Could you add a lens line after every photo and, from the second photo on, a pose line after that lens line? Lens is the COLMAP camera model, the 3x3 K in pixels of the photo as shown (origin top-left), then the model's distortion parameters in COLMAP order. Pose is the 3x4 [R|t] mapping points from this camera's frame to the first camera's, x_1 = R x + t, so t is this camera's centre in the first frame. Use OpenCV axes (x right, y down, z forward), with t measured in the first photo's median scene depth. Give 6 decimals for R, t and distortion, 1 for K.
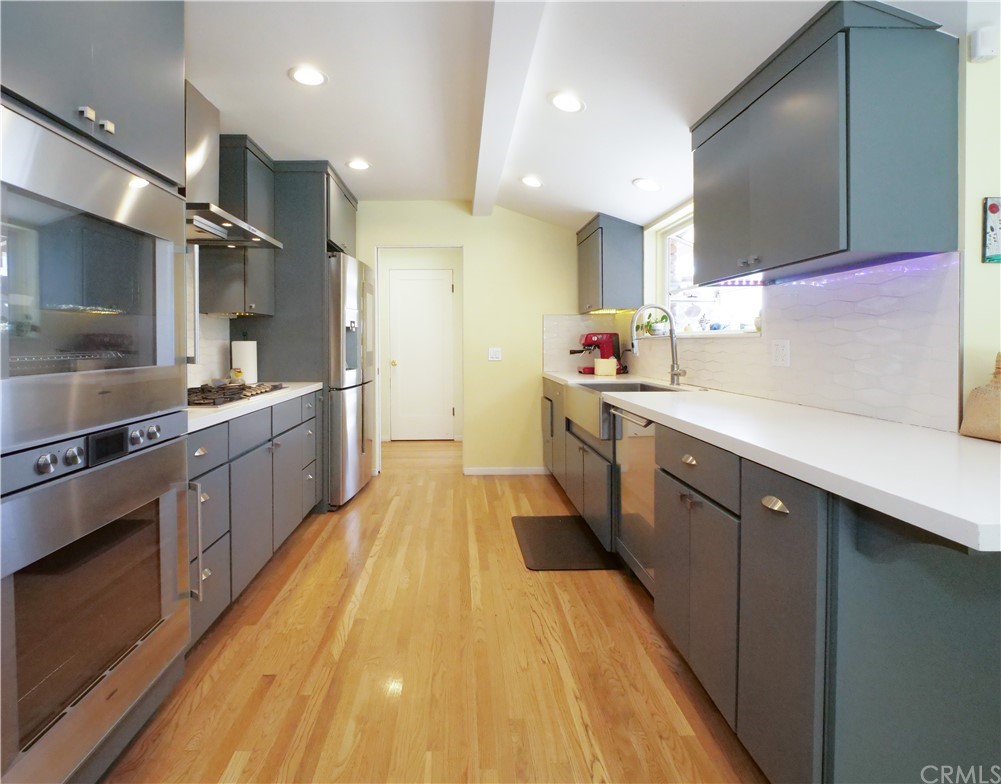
lens RADIAL K [[516.1, 0, 500.7], [0, 516.1, 383.7], [0, 0, 1]] dist [-0.014960, -0.000743]
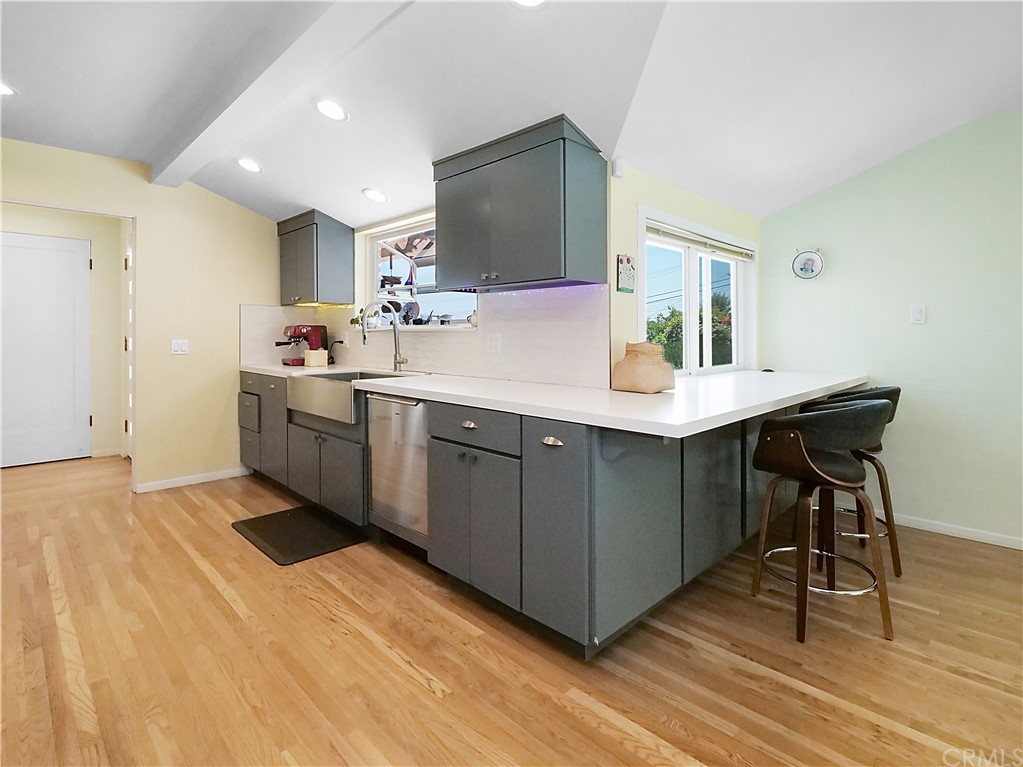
lens RADIAL K [[513.5, 0, 510.8], [0, 513.5, 371.4], [0, 0, 1]] dist [-0.004726, -0.001178]
pose [[0.723974, -0.040325, 0.688648, -0.308738], [0.046437, 0.998874, 0.009672, 0.002843], [-0.688263, 0.024977, 0.725031, -0.016442]]
